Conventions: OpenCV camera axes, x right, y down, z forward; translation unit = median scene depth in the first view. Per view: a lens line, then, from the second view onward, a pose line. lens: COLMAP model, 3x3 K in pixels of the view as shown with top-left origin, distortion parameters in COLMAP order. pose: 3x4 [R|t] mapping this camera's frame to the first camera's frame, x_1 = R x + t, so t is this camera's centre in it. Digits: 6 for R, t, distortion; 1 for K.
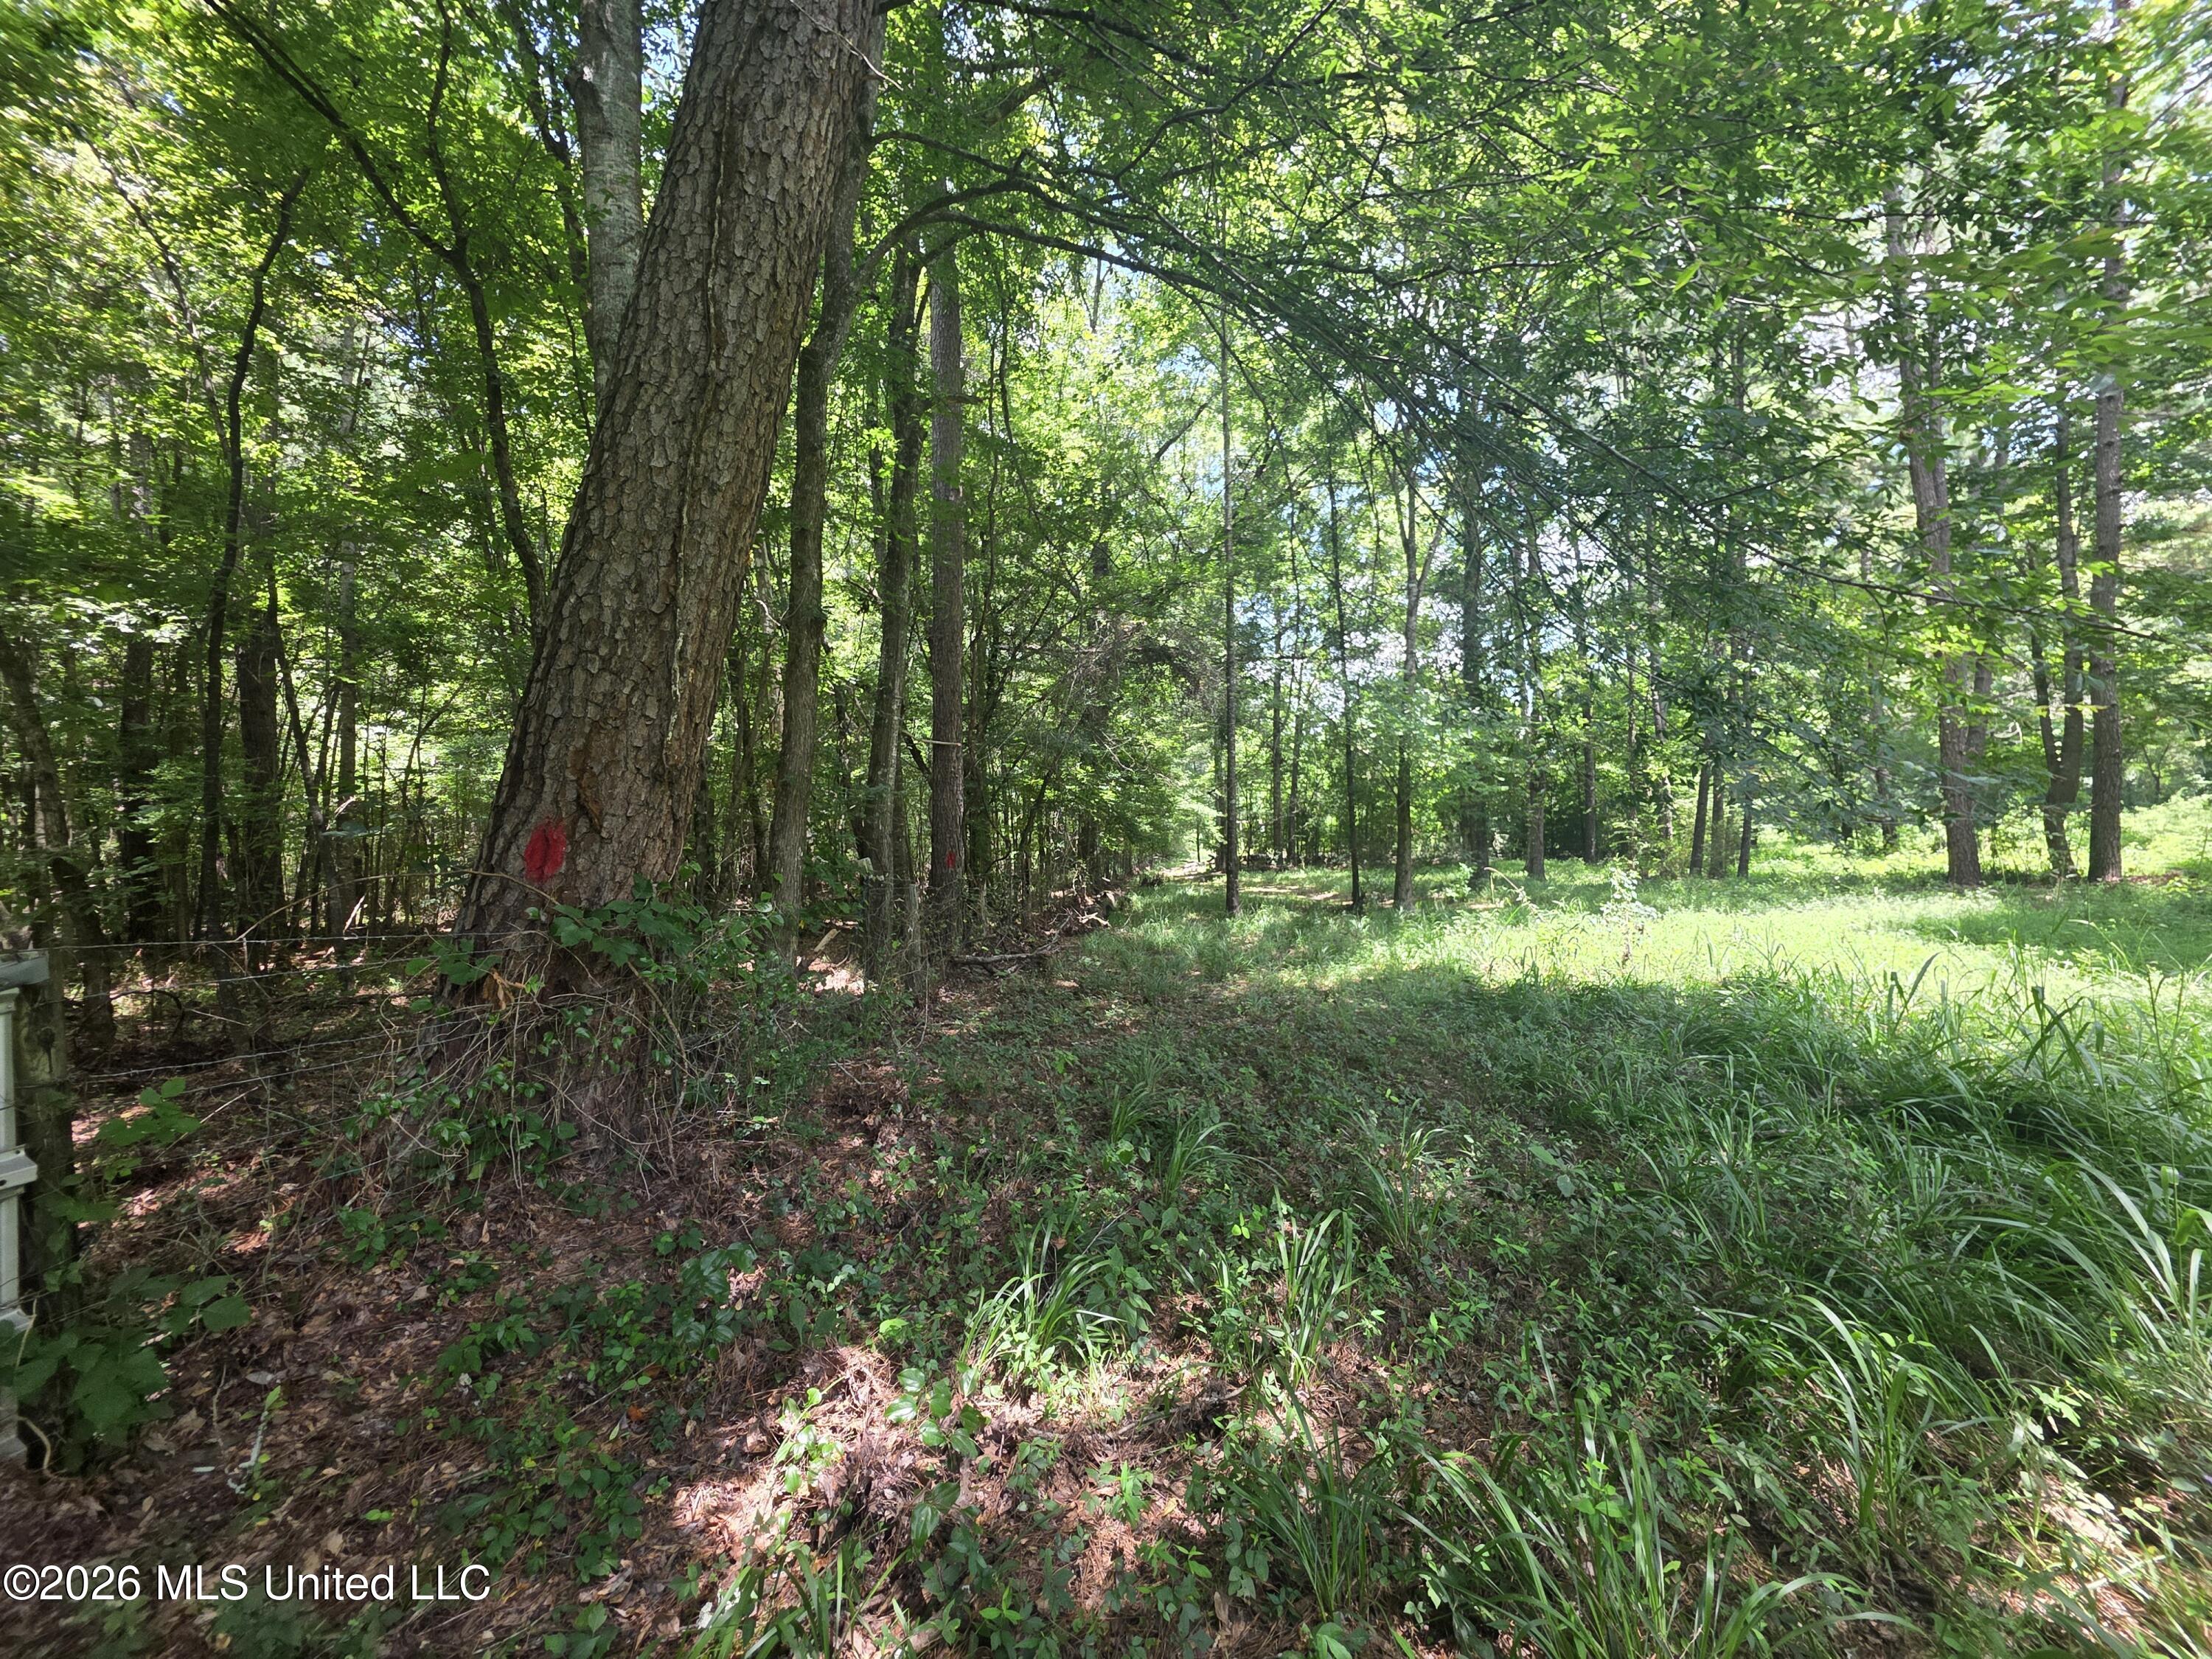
lens RADIAL K [[881.2, 0, 1106.3], [0, 881.2, 830.0], [0, 0, 1]] dist [0.009027, -0.002302]
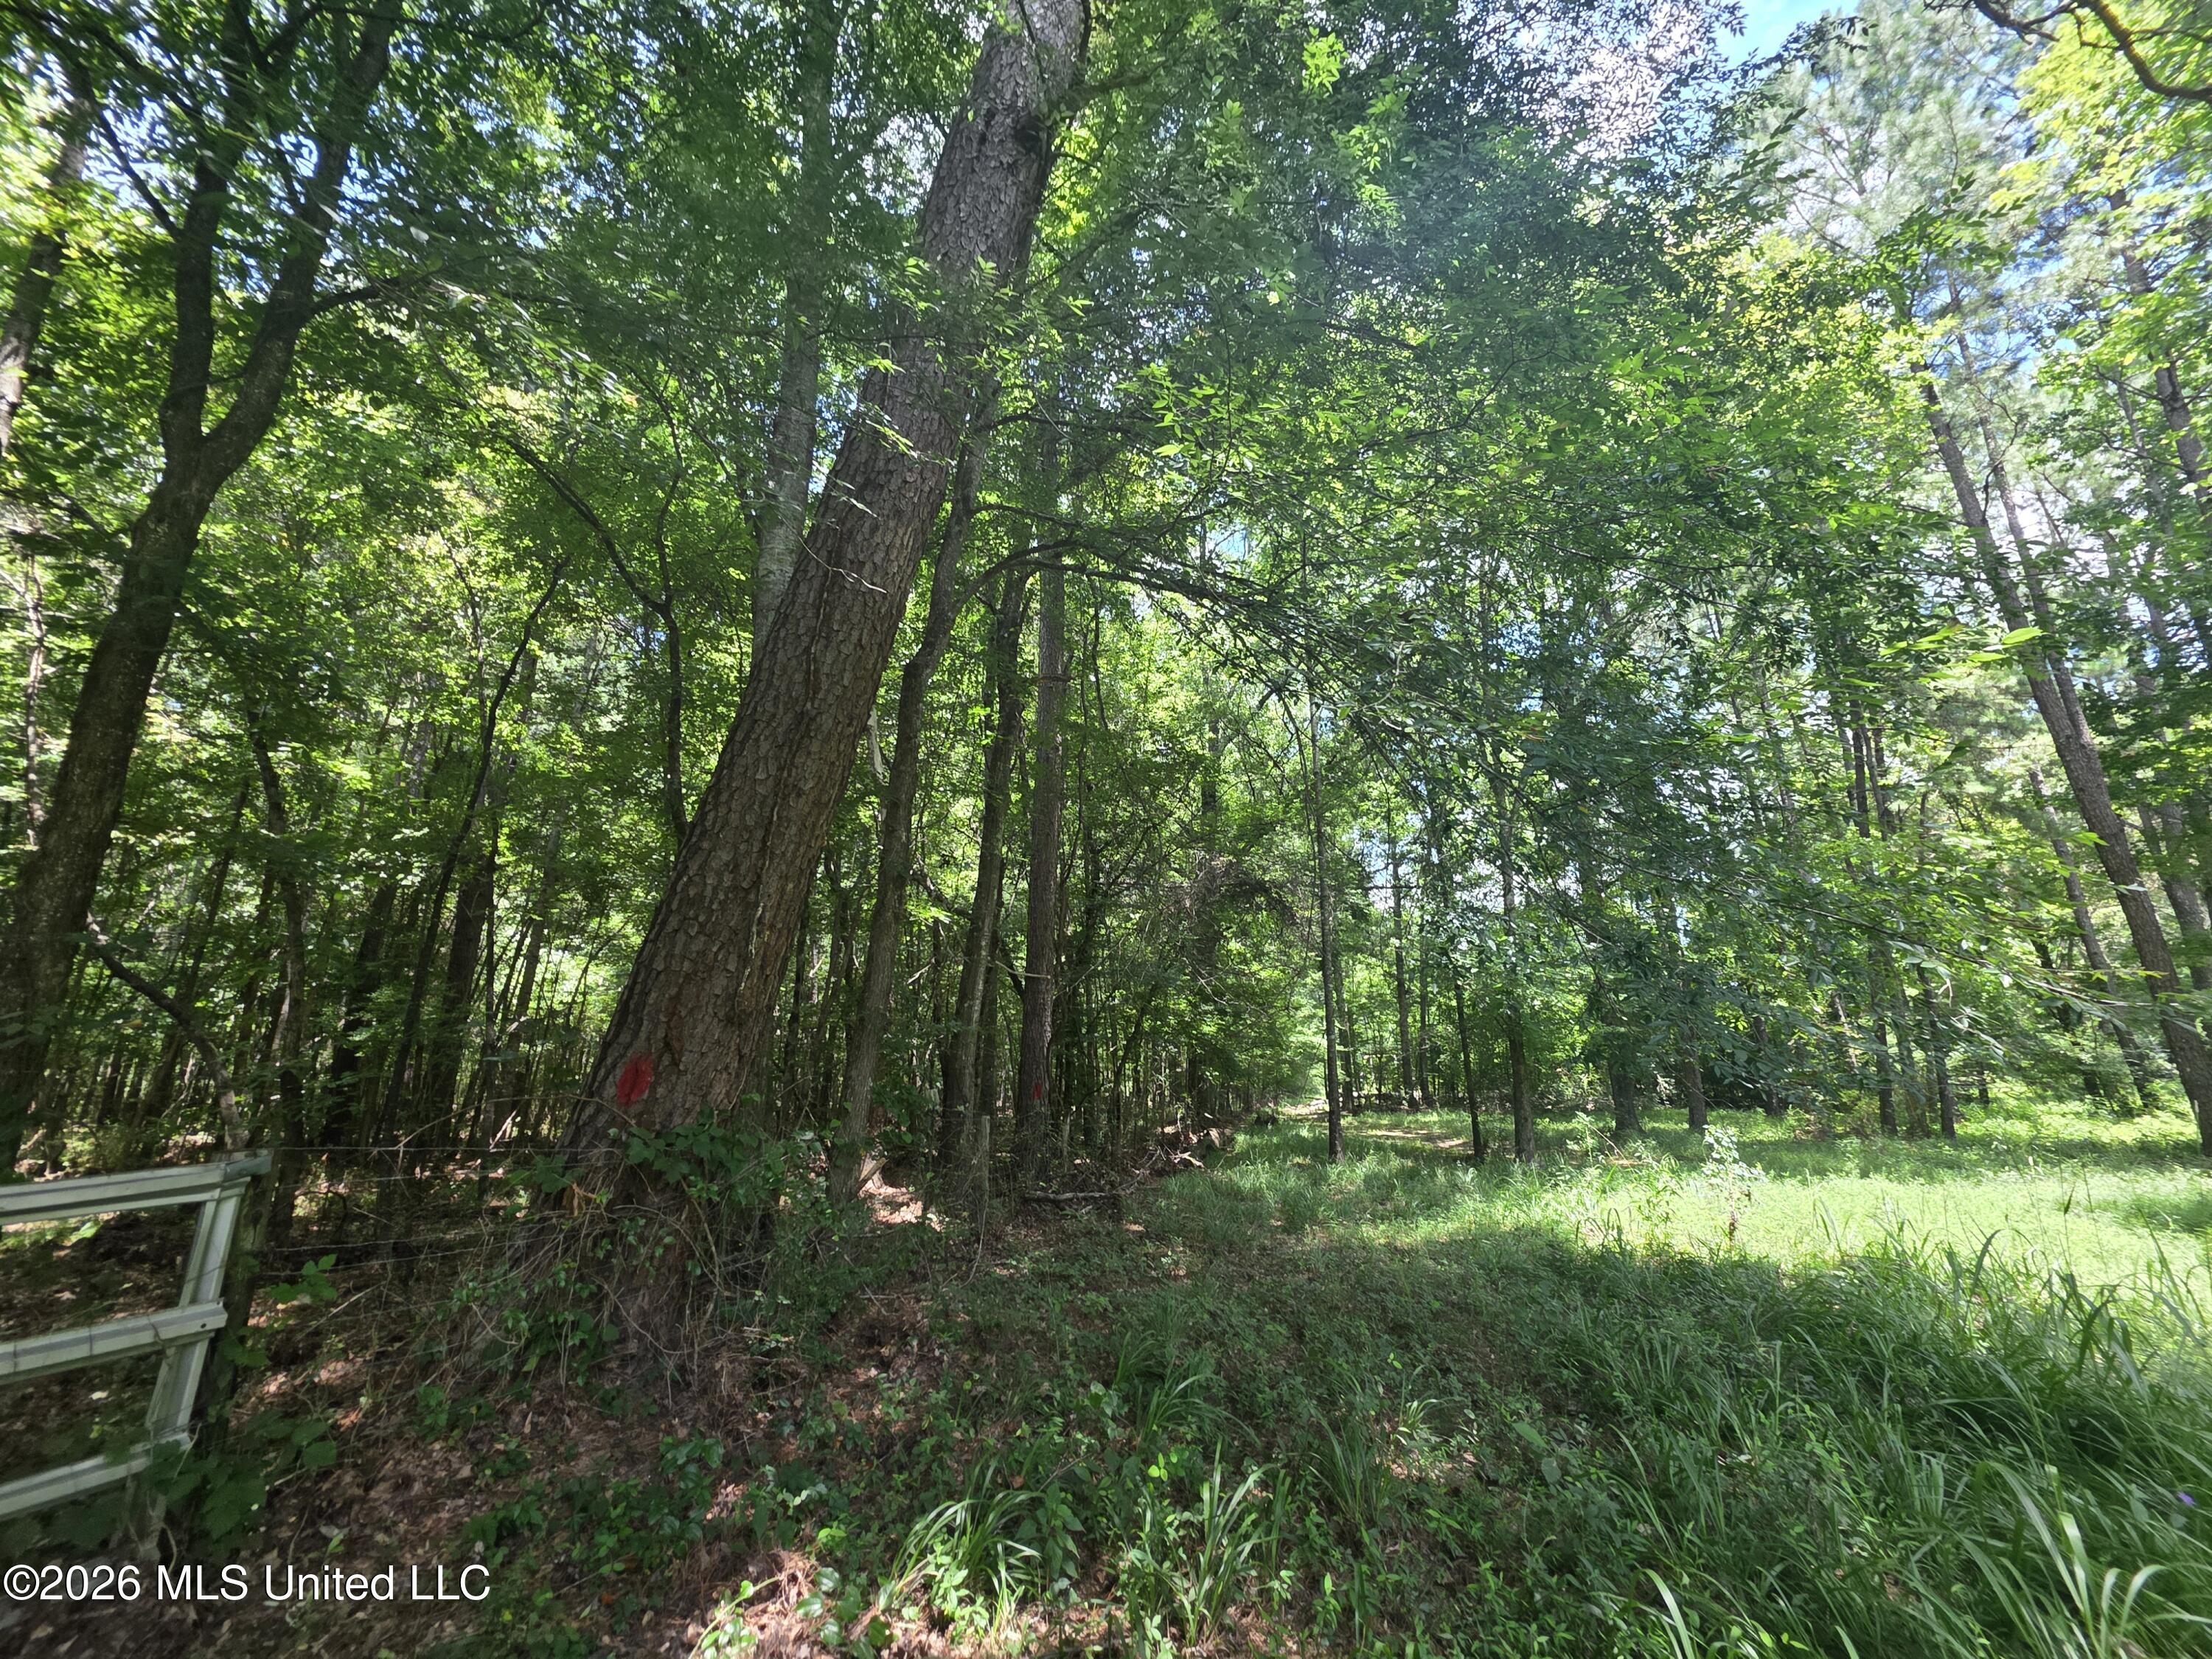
lens RADIAL K [[882.4, 0, 1106.0], [0, 882.4, 829.5], [0, 0, 1]] dist [0.003403, -0.000124]
pose [[0.990555, -0.010431, -0.136722, 0.123705], [-0.024400, 0.967778, -0.250620, -0.014520], [0.134930, 0.251589, 0.958382, -0.116850]]
